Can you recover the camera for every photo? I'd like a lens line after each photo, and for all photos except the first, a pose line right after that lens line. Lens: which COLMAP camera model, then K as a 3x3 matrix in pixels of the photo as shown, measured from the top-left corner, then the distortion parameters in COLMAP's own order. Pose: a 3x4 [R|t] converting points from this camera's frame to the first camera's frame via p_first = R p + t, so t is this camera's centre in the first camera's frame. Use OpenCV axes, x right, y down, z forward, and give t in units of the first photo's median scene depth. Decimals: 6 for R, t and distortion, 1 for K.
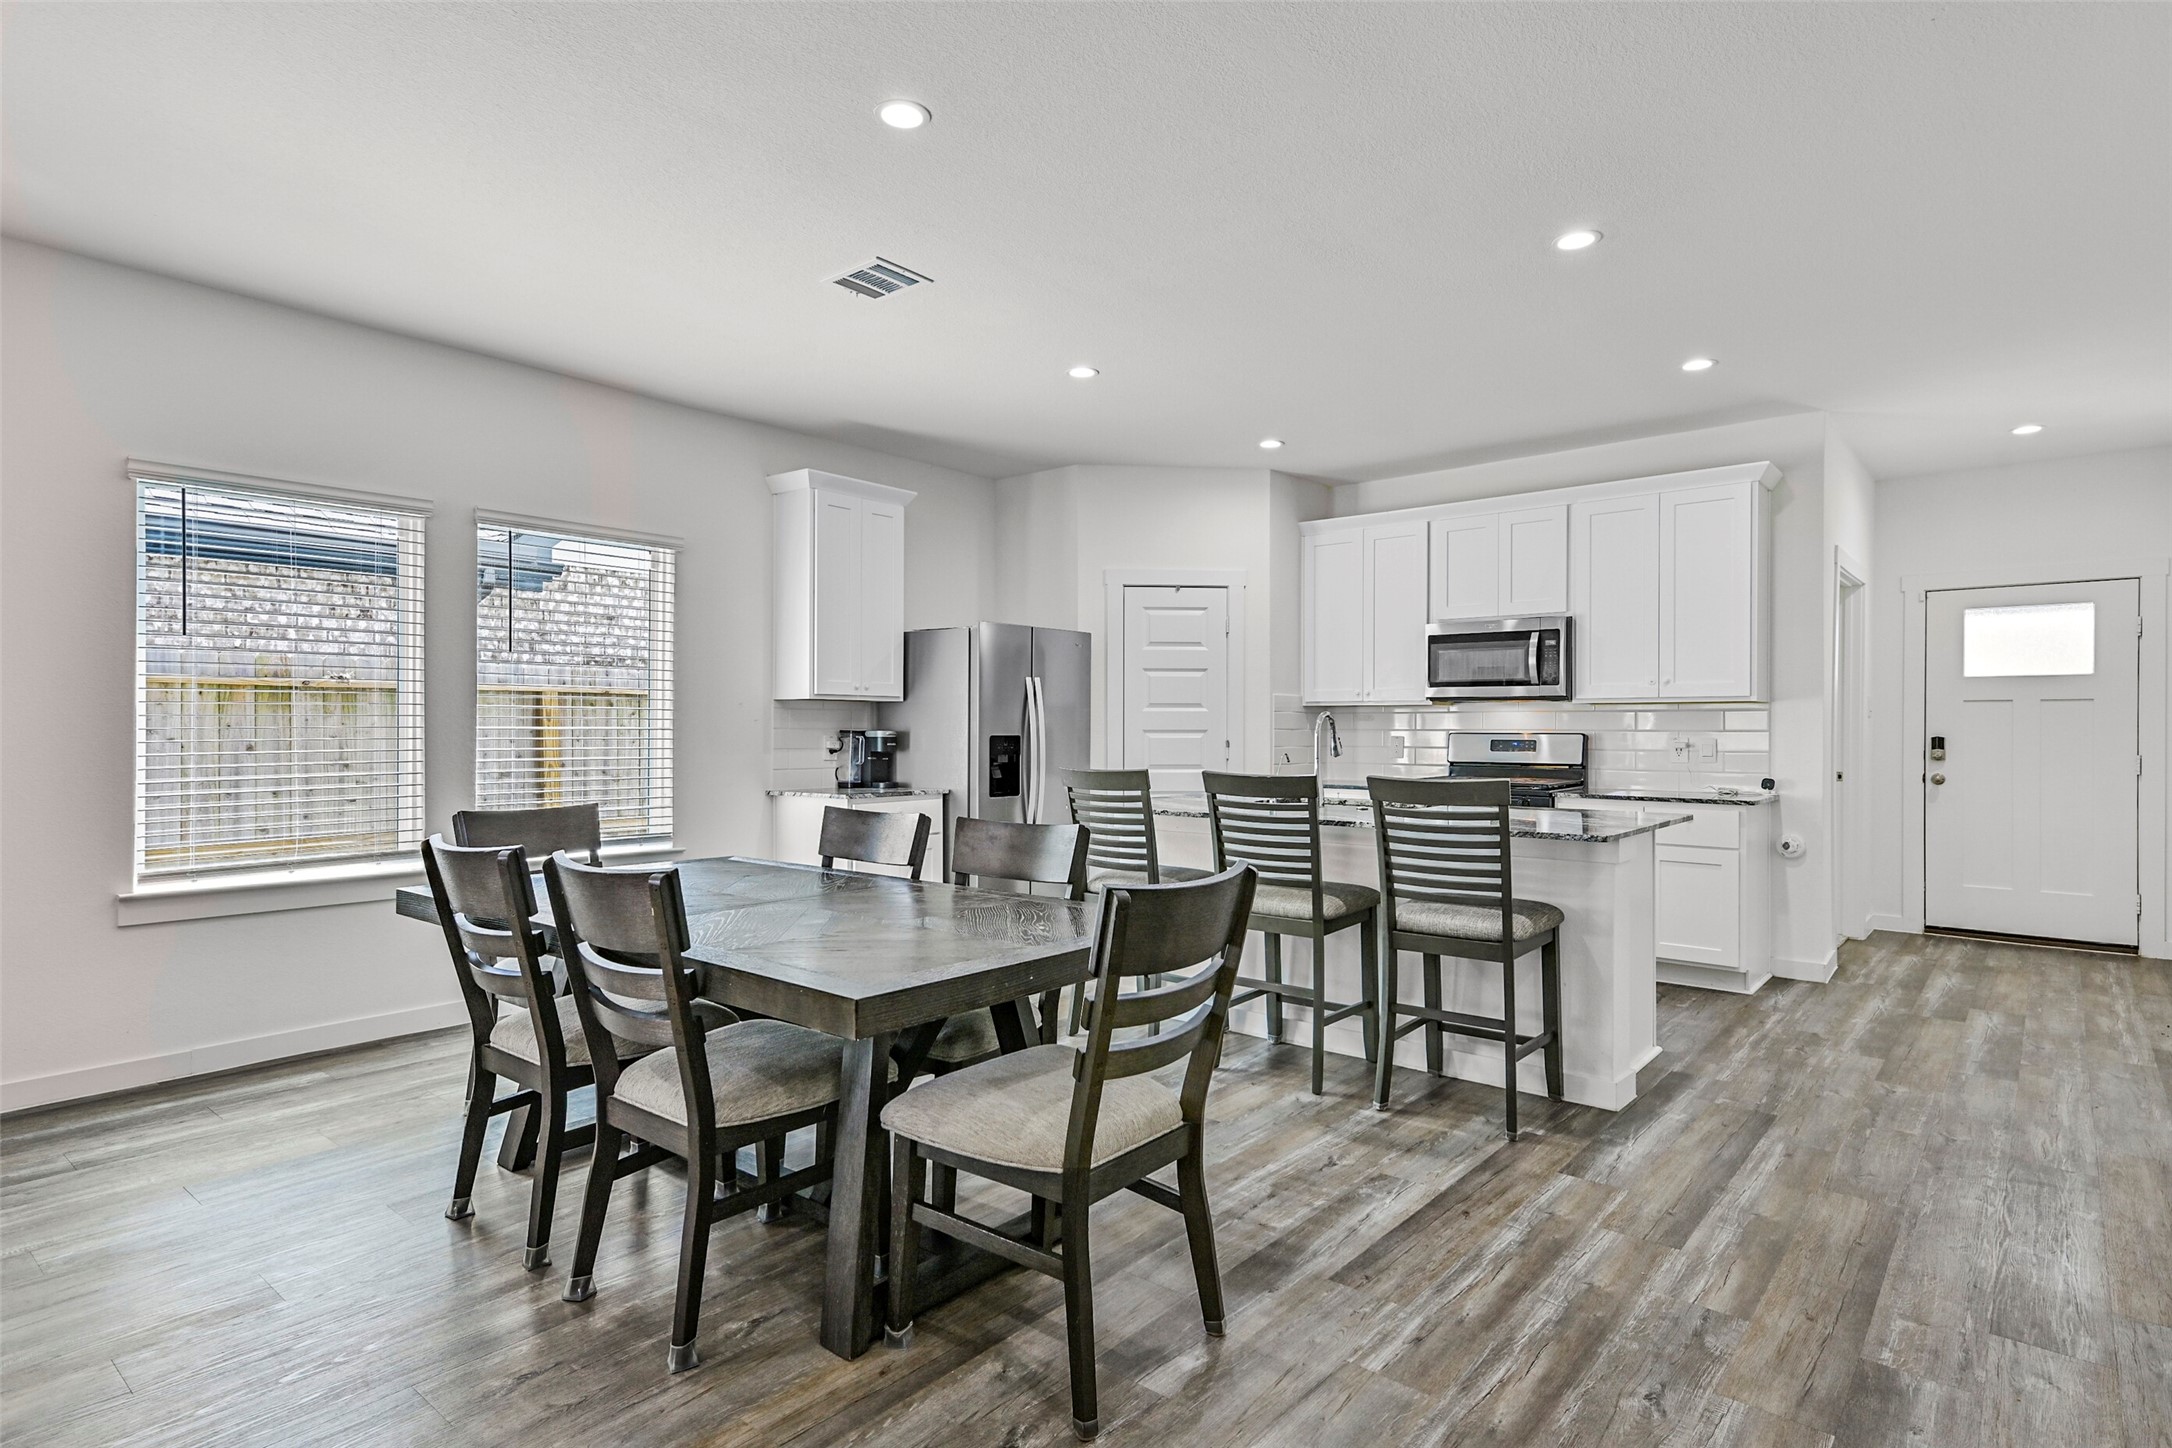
lens RADIAL K [[1136.2, 0, 1102.8], [0, 1136.2, 718.1], [0, 0, 1]] dist [0.022410, 0.006426]
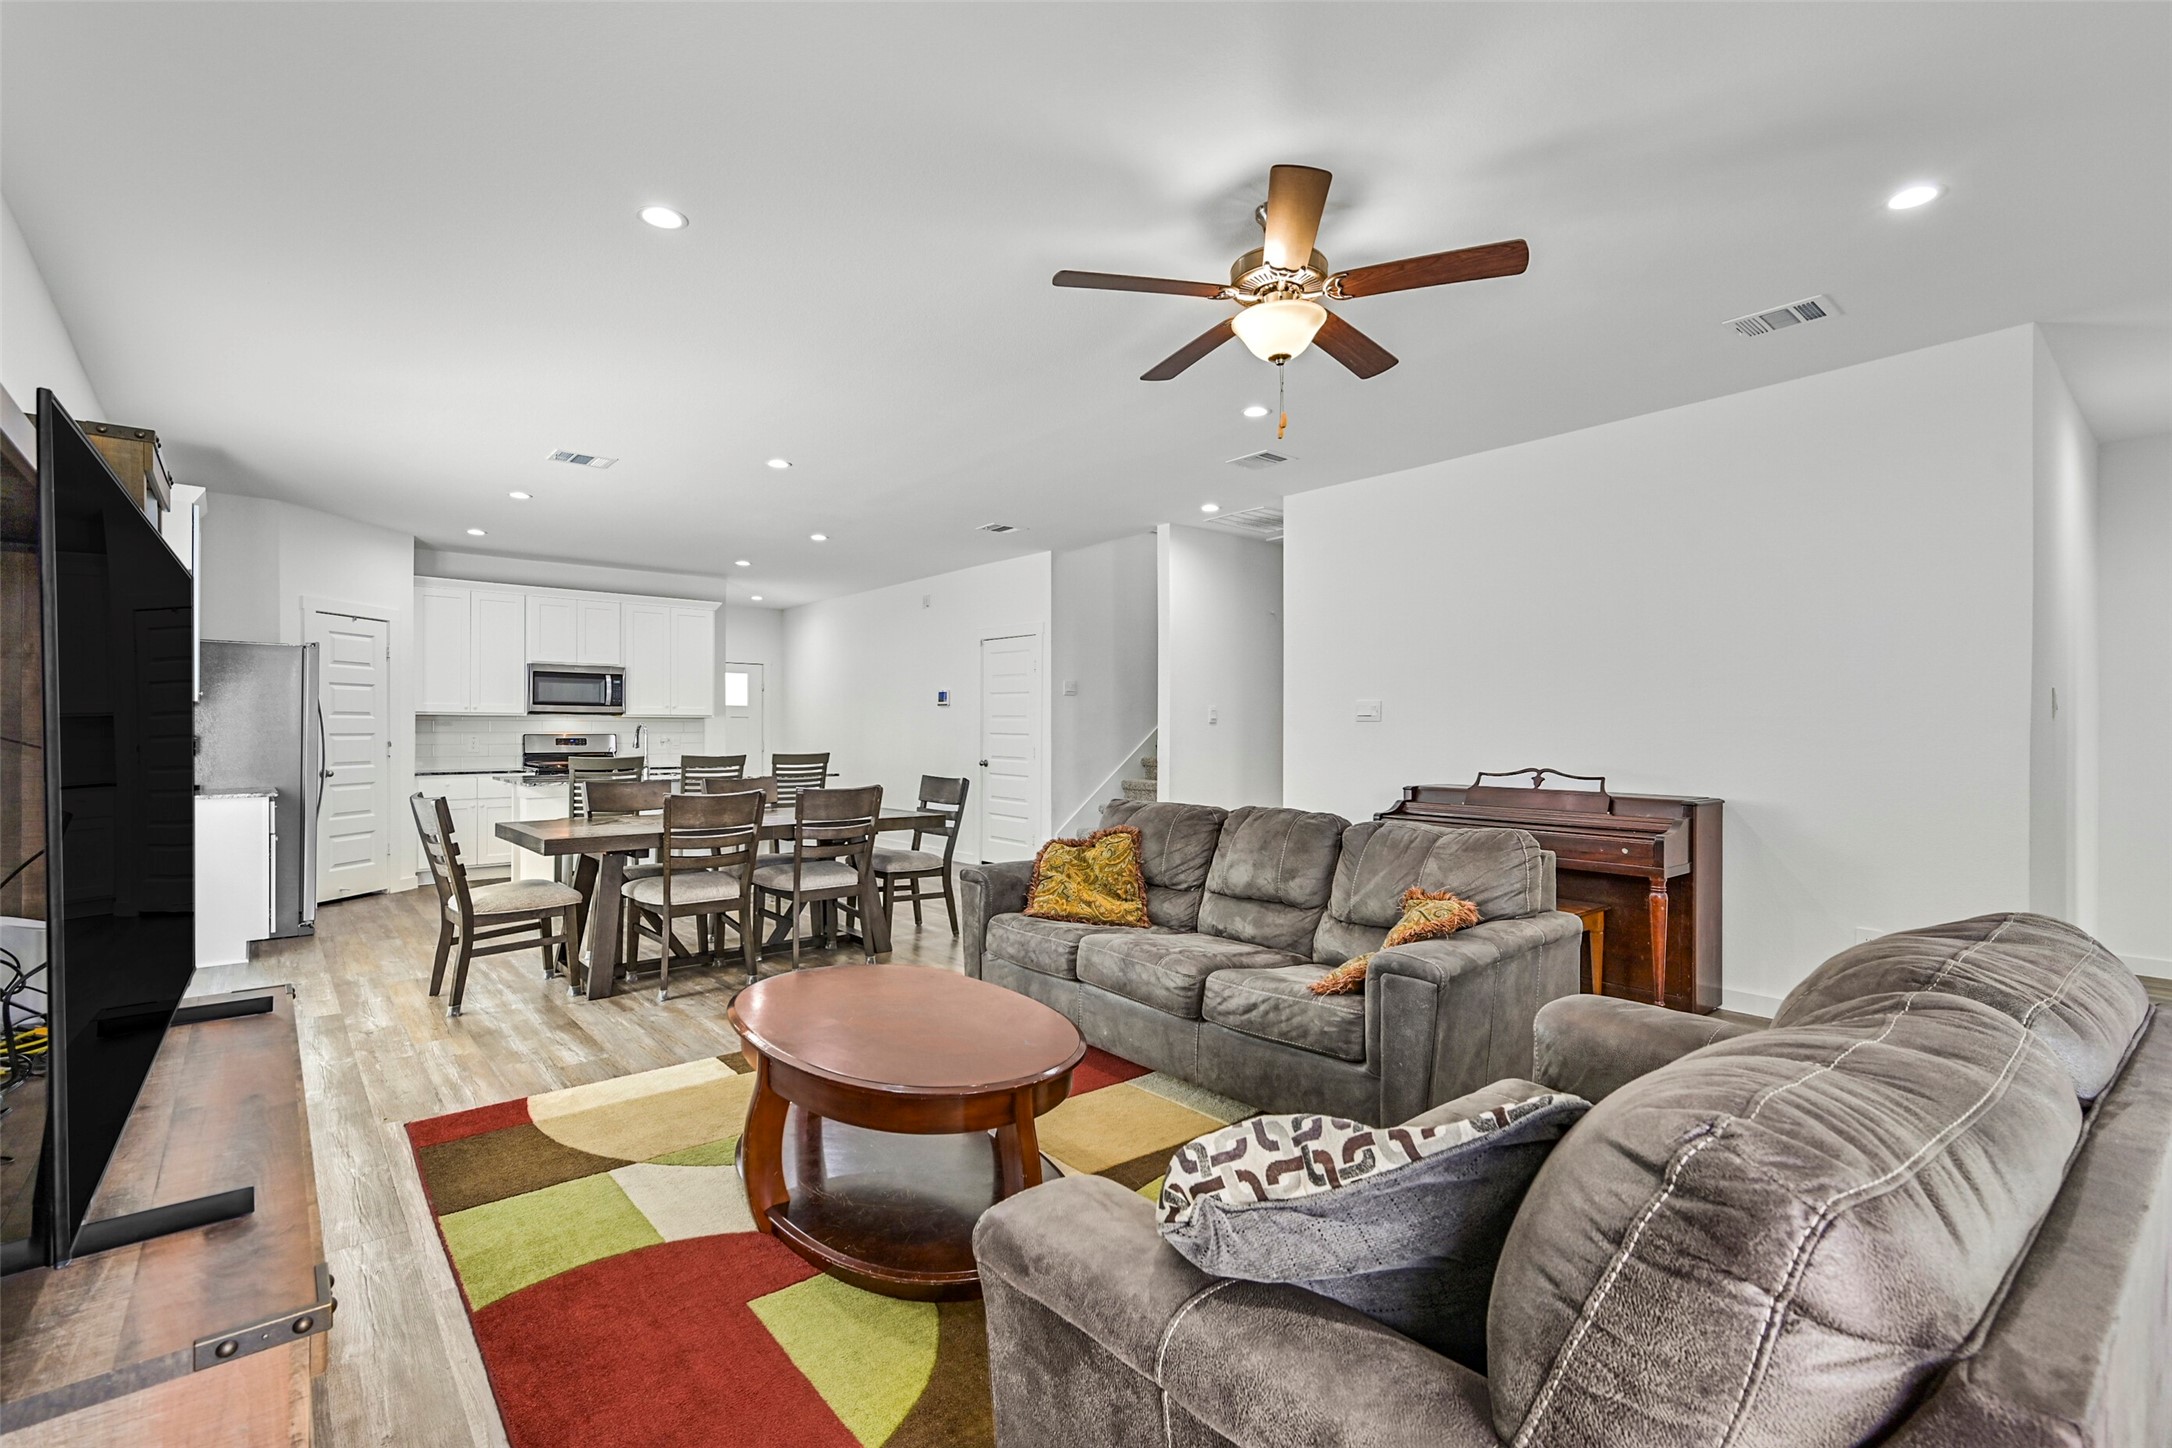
lens RADIAL K [[970.7, 0, 1096.1], [0, 970.7, 725.2], [0, 0, 1]] dist [0.000002, 0.000480]
pose [[0.168023, 0.003276, 0.985778, -0.977118], [-0.010472, 0.999944, -0.001539, -0.006144], [-0.985727, -0.010064, 0.168048, 0.033284]]
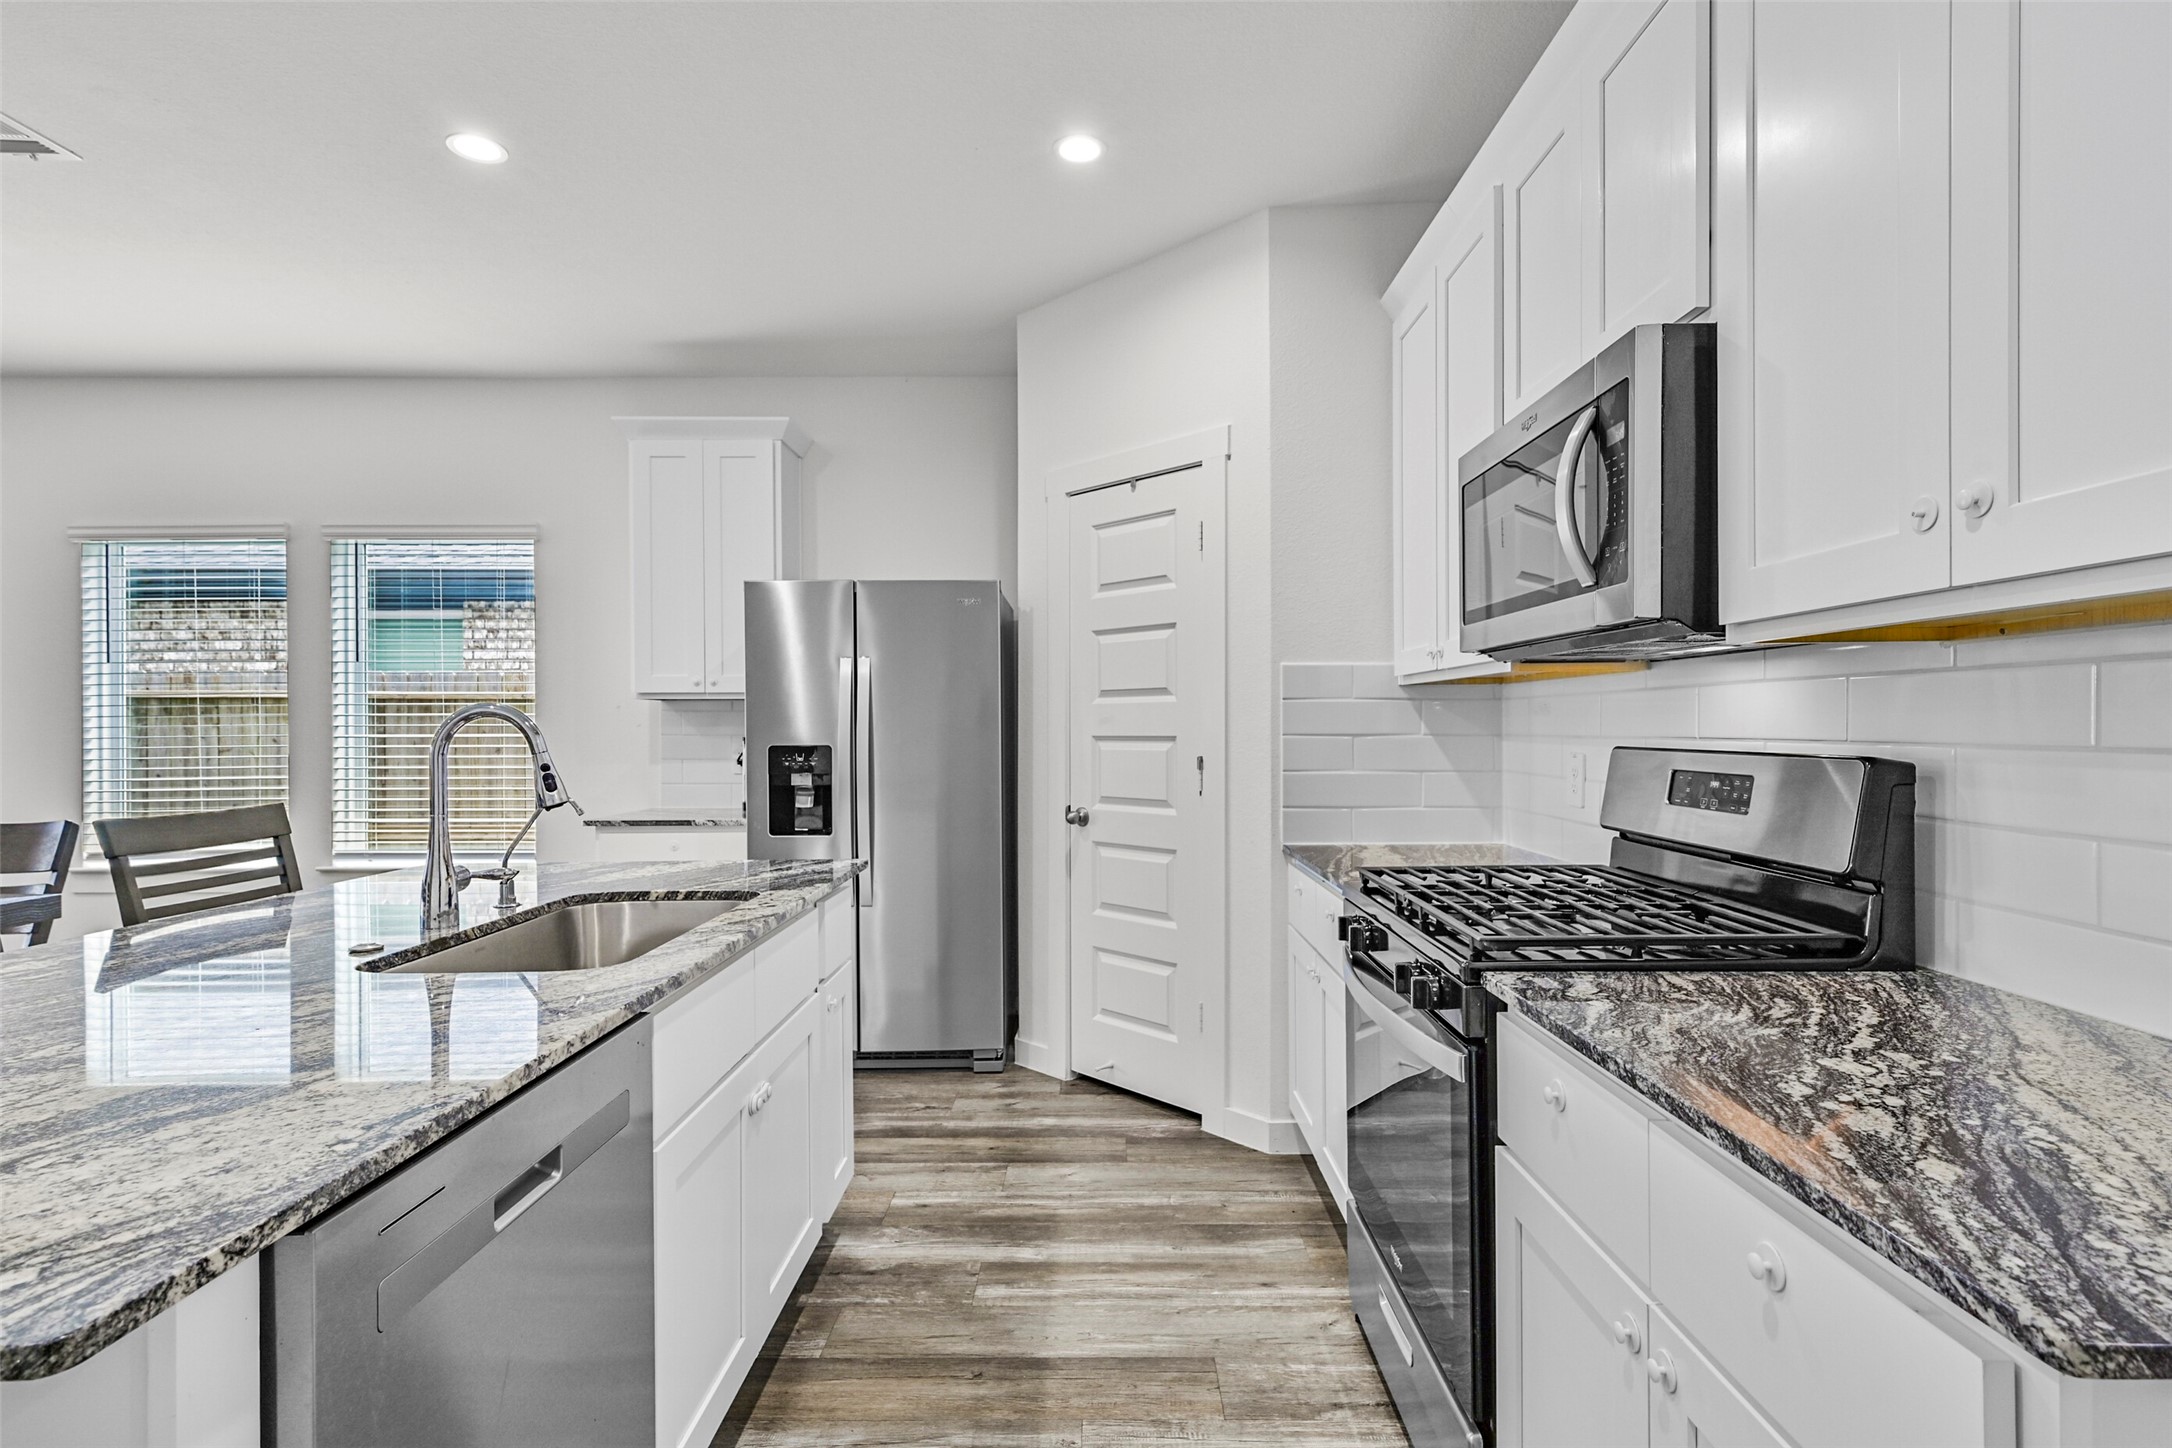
lens RADIAL K [[1055.0, 0, 1101.1], [0, 1055.0, 728.4], [0, 0, 1]] dist [0.010992, -0.000115]
pose [[0.637458, -0.003513, -0.770477, 0.532606], [0.013263, 0.999891, 0.006414, 0.003510], [0.770371, -0.014307, 0.637436, 0.762165]]
